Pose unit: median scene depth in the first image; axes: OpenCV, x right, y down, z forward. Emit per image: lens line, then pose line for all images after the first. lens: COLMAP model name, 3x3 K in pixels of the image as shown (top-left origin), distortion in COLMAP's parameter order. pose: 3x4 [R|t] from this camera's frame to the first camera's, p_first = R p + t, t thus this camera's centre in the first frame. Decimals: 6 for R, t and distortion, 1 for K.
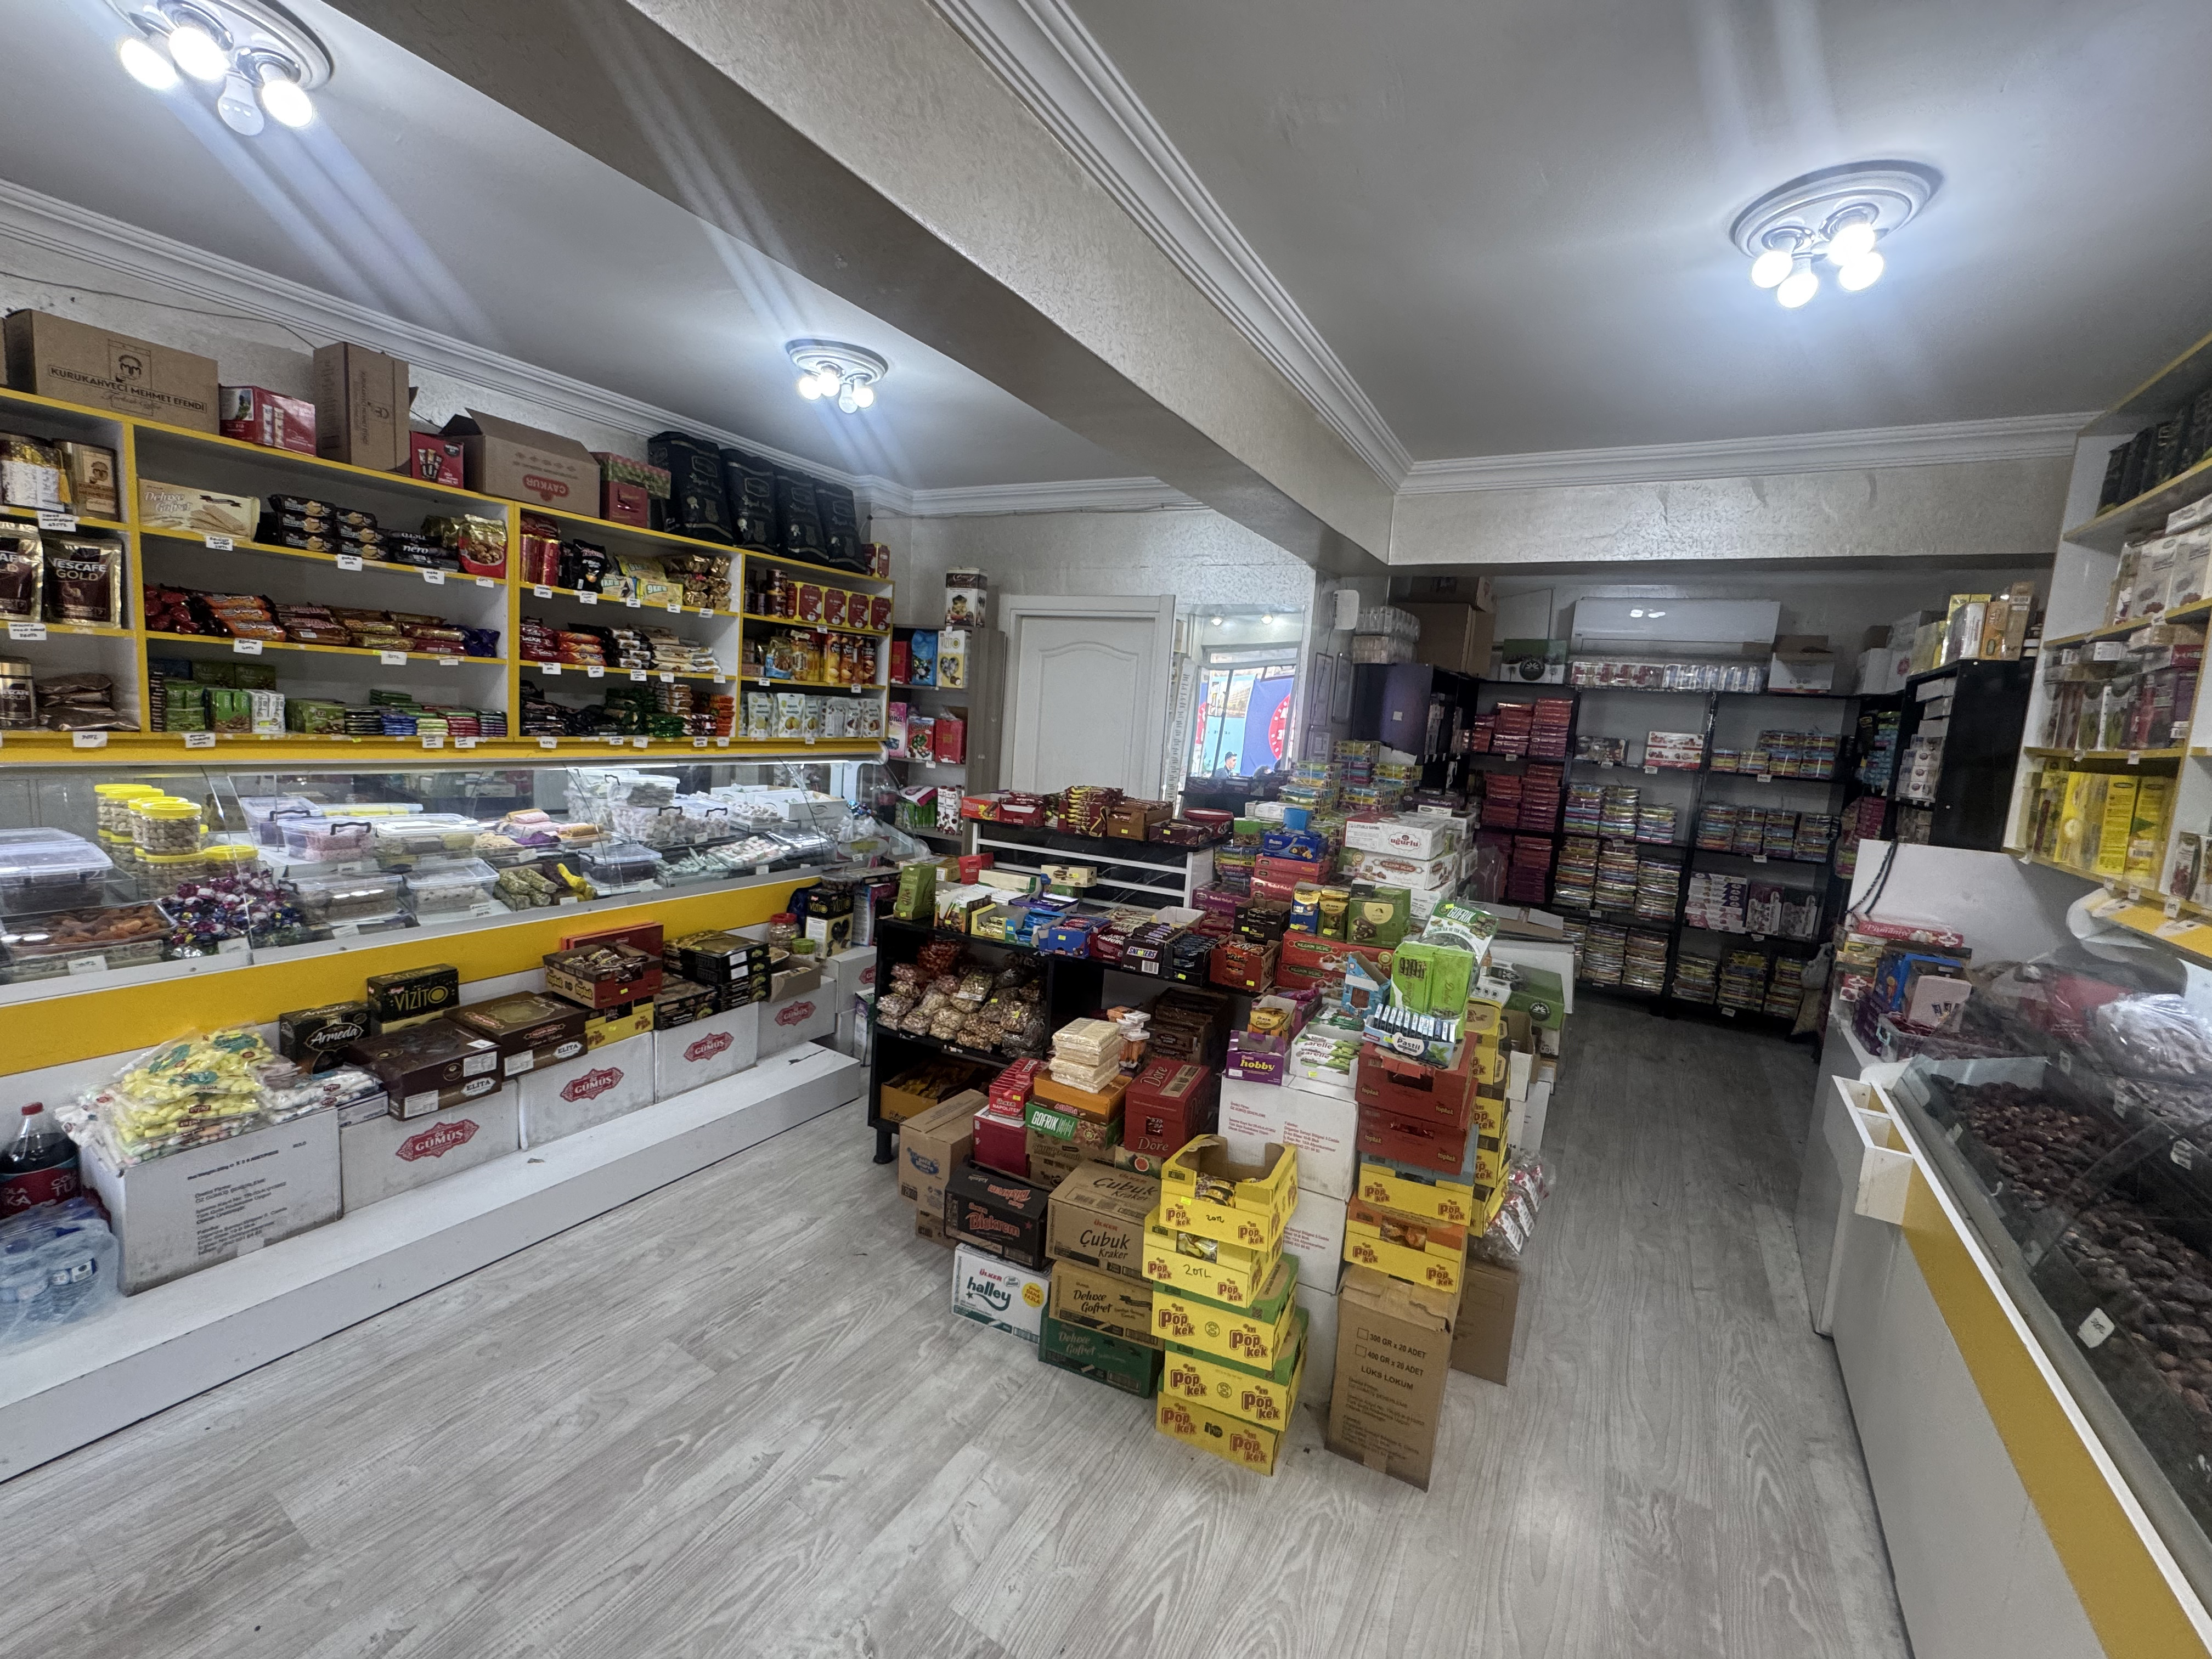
lens RADIAL K [[882.0, 0, 1101.1], [0, 882.0, 827.9], [0, 0, 1]] dist [-0.004767, 0.000613]
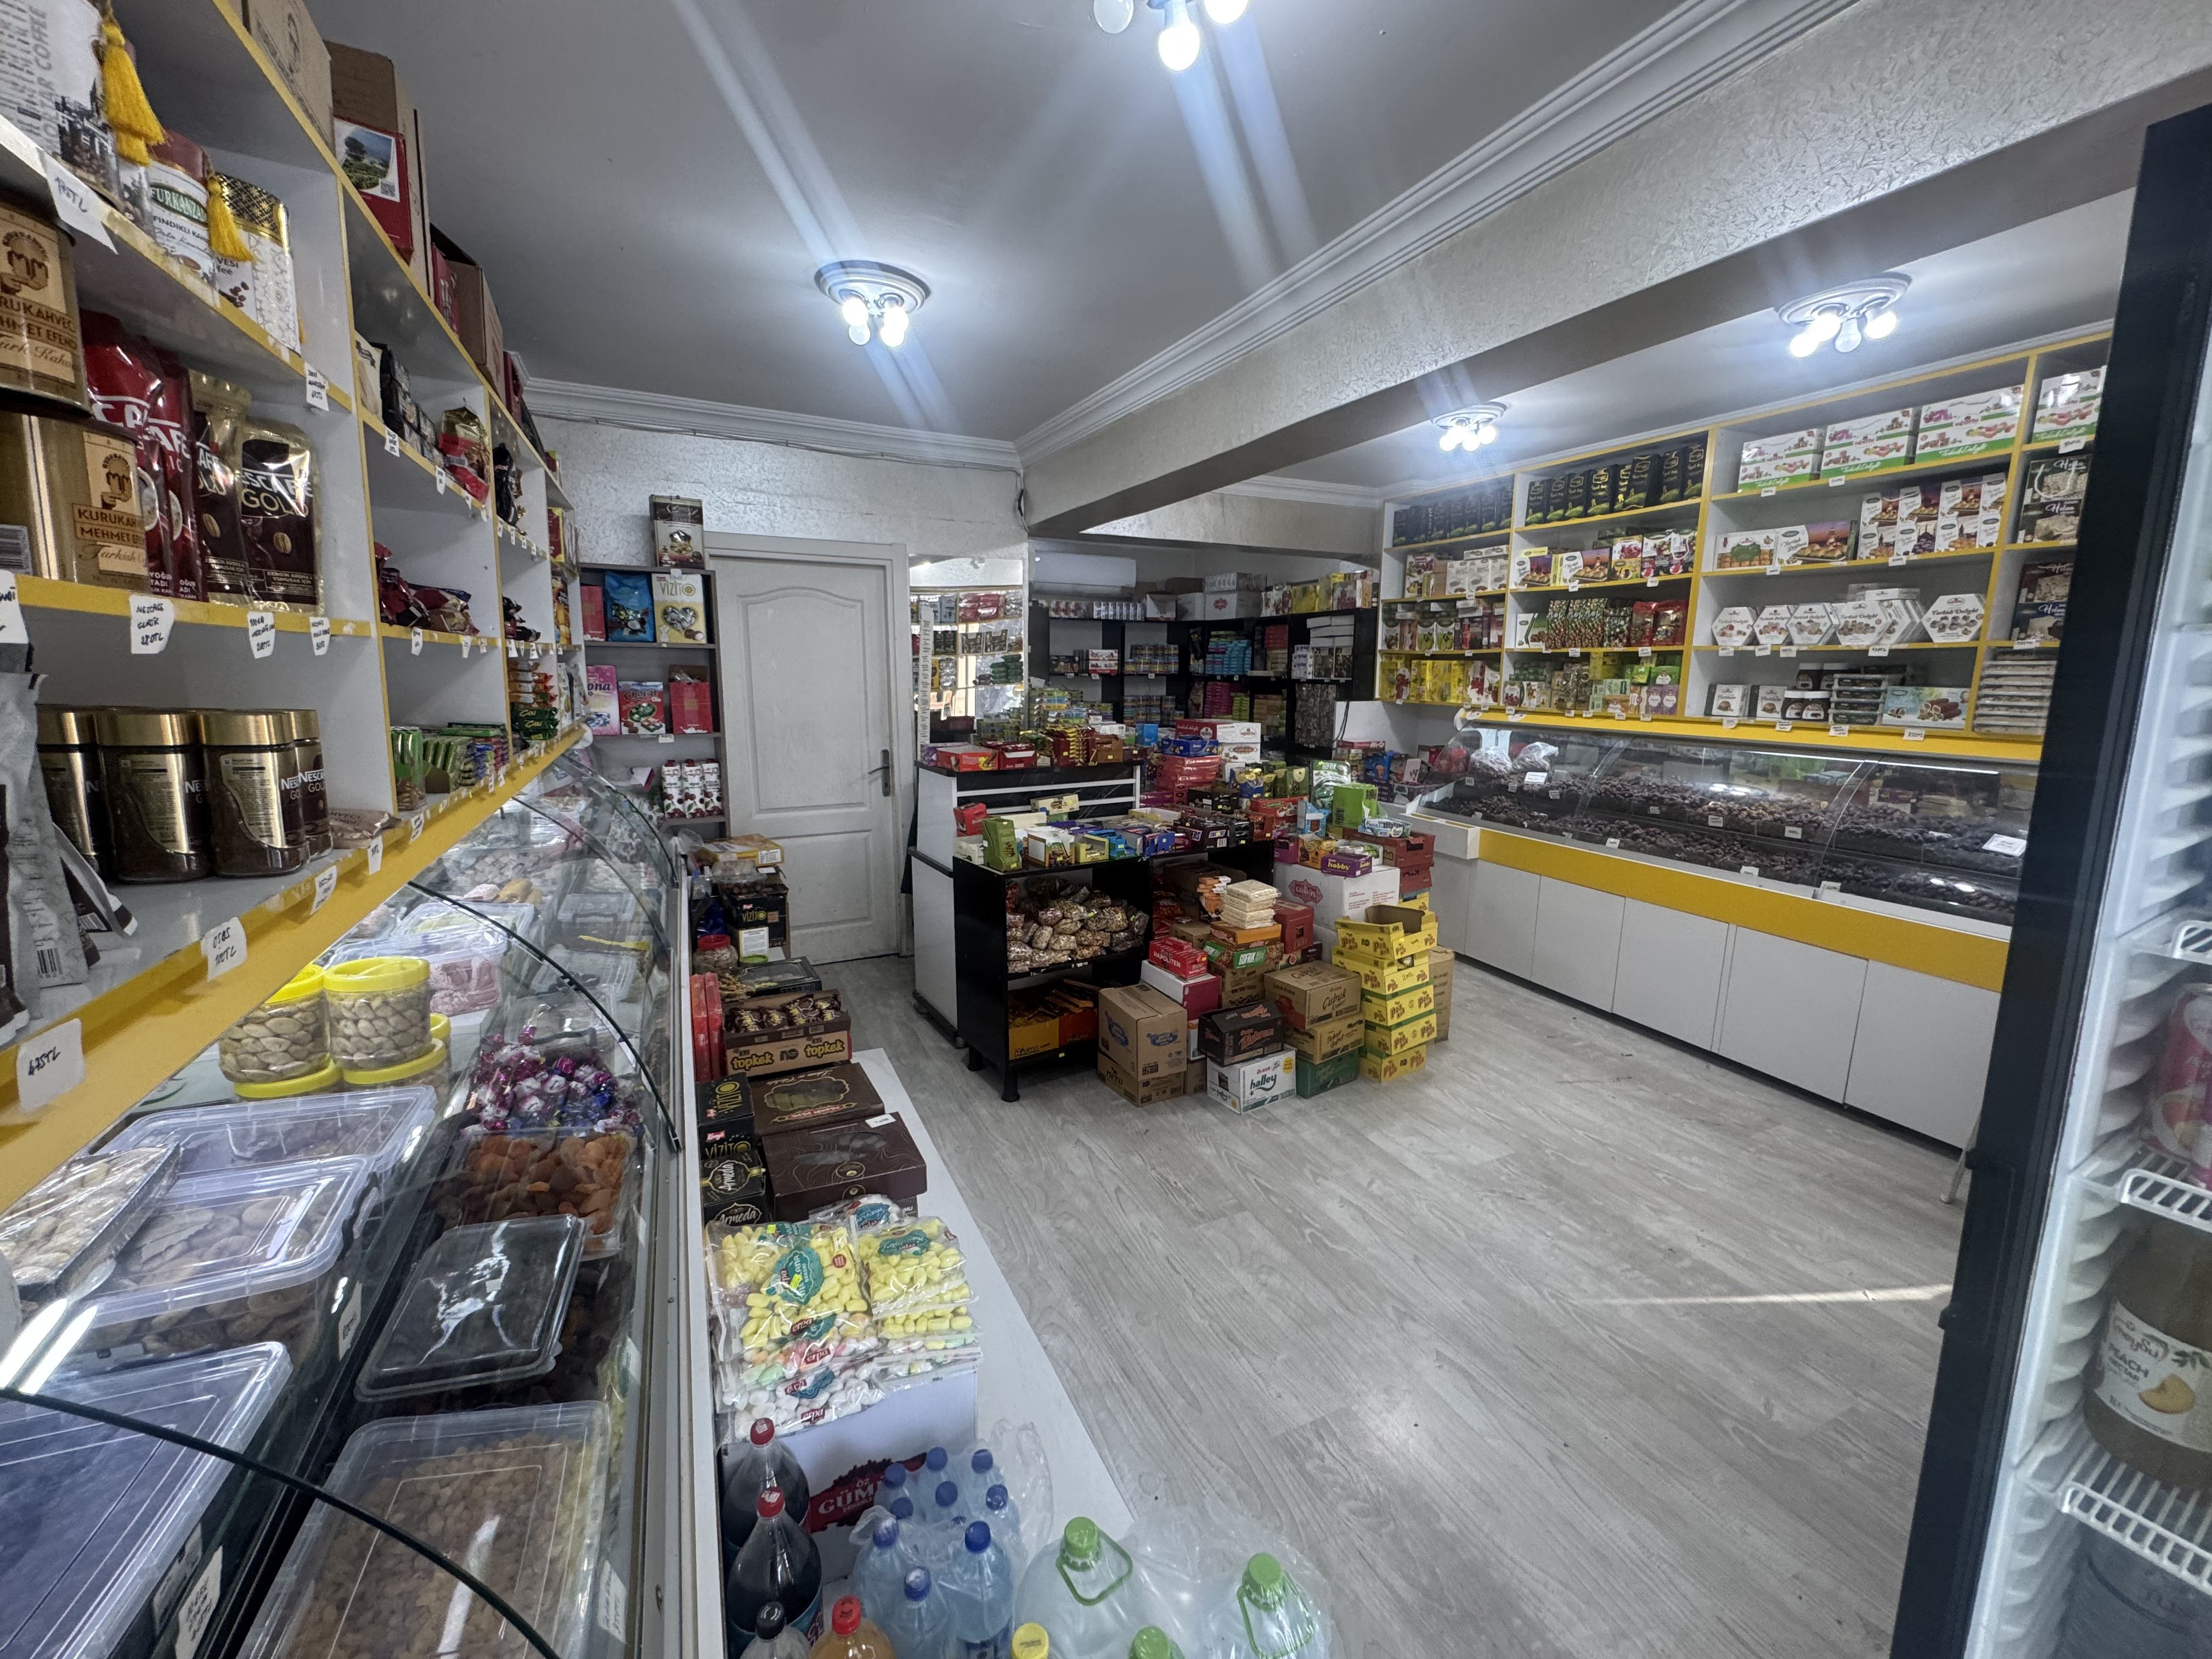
lens RADIAL K [[882.0, 0, 1104.3], [0, 882.0, 825.3], [0, 0, 1]] dist [-0.004767, 0.000613]
pose [[0.555898, -0.213948, 0.803246, -1.247992], [0.142090, 0.976545, 0.161771, -0.130947], [-0.819017, 0.024205, 0.573259, 0.371868]]
